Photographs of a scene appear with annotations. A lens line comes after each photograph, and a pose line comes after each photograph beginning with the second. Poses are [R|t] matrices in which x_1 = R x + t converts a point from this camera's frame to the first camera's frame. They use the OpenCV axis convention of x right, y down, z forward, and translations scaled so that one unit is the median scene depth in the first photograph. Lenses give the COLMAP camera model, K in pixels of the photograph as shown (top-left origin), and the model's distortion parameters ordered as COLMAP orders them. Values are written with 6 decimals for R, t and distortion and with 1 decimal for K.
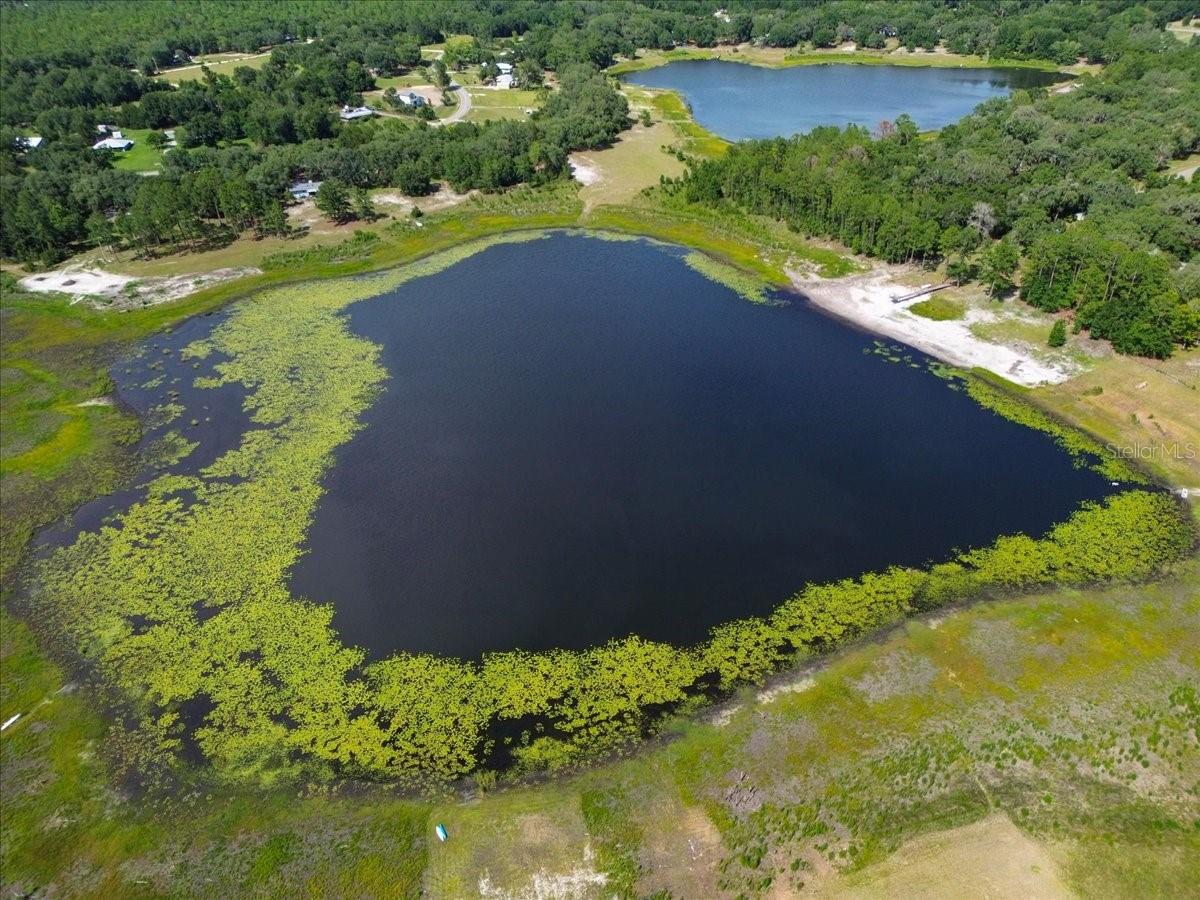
lens RADIAL K [[844.7, 0, 601.2], [0, 844.7, 448.3], [0, 0, 1]] dist [0.077277, -0.079532]
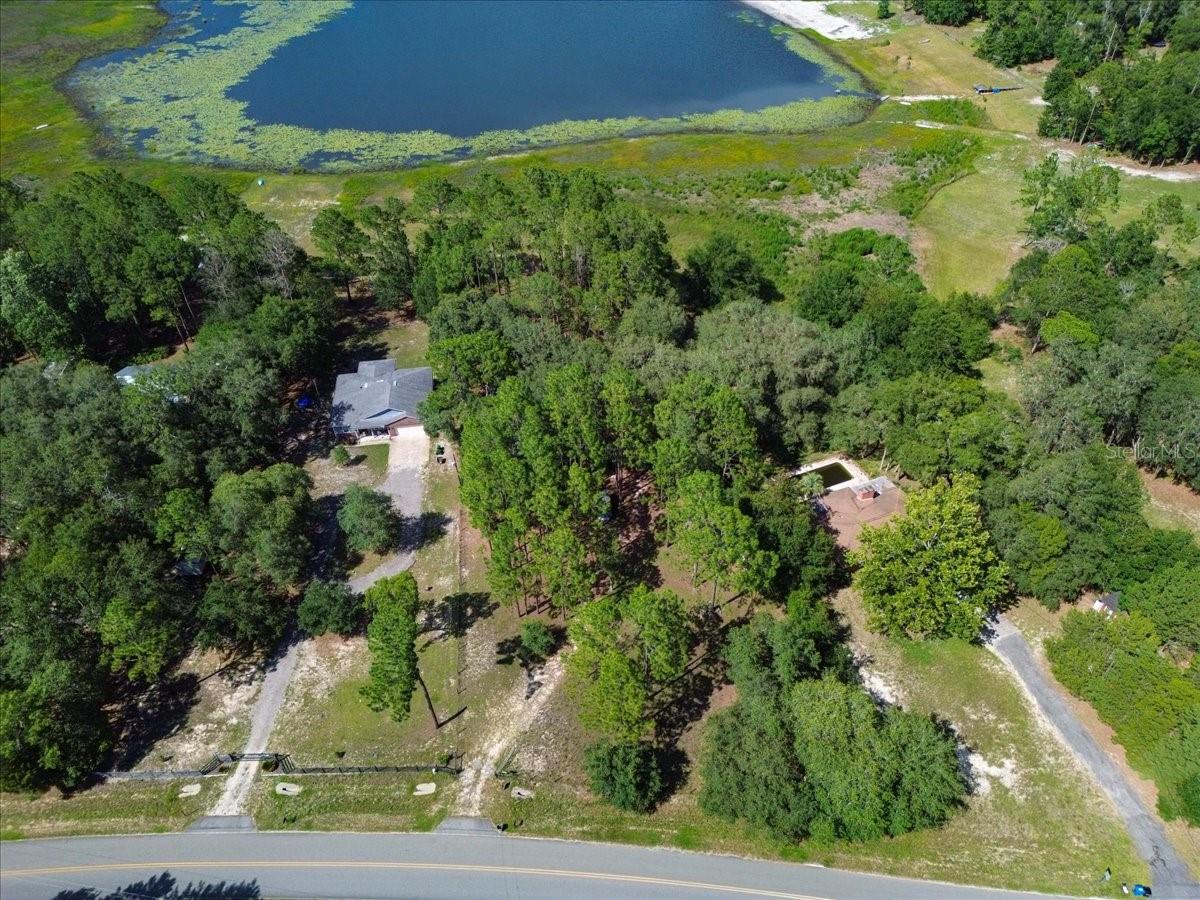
lens RADIAL K [[844.7, 0, 601.2], [0, 844.7, 448.3], [0, 0, 1]] dist [0.077277, -0.079532]
pose [[0.980906, 0.141821, -0.133083, 0.501179], [-0.118659, 0.978579, 0.168234, 0.396468], [0.154092, -0.149230, 0.976722, -0.395476]]
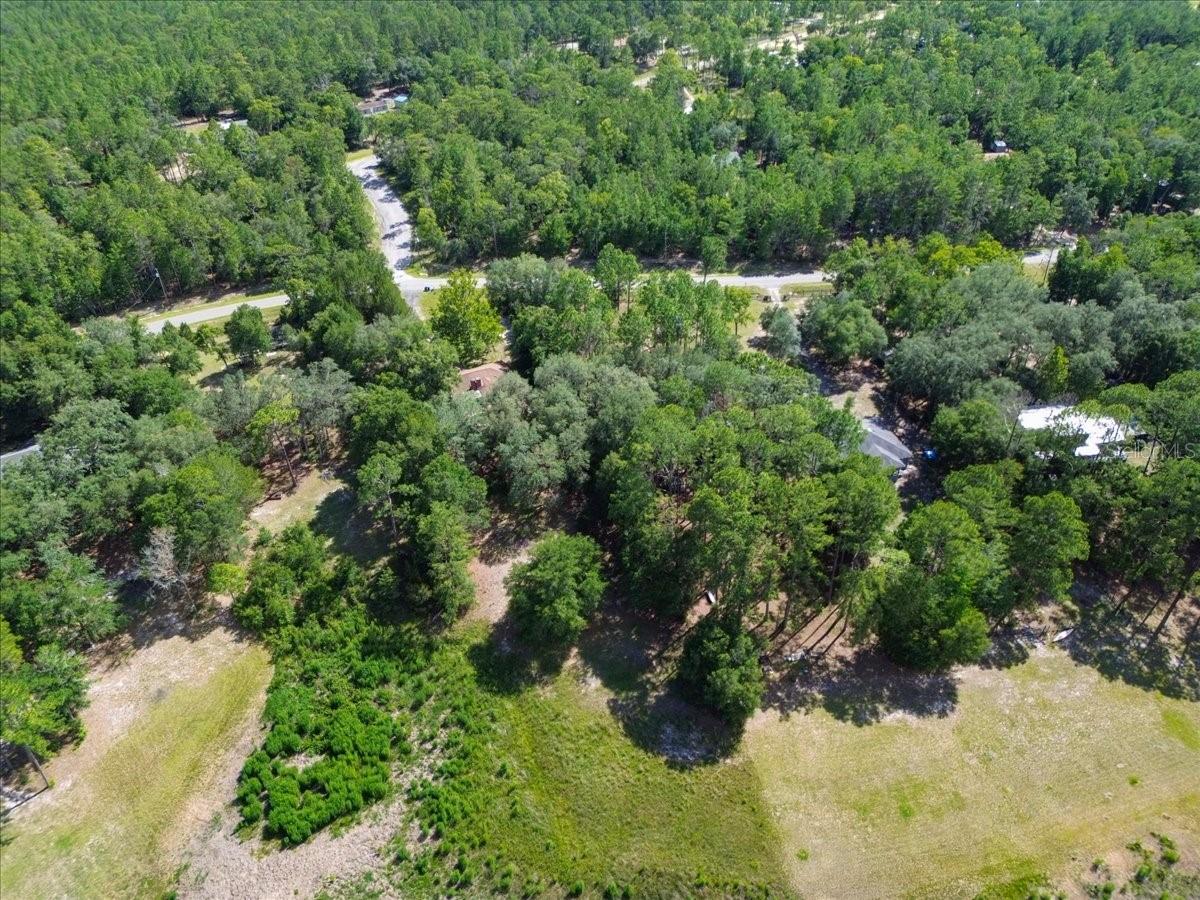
lens RADIAL K [[844.7, 0, 601.2], [0, 844.7, 448.3], [0, 0, 1]] dist [0.077277, -0.079532]
pose [[-0.994215, -0.009713, 0.106972, 0.380370], [0.095302, 0.379616, 0.920222, -0.274250], [-0.049547, 0.925093, -0.376494, 0.591799]]
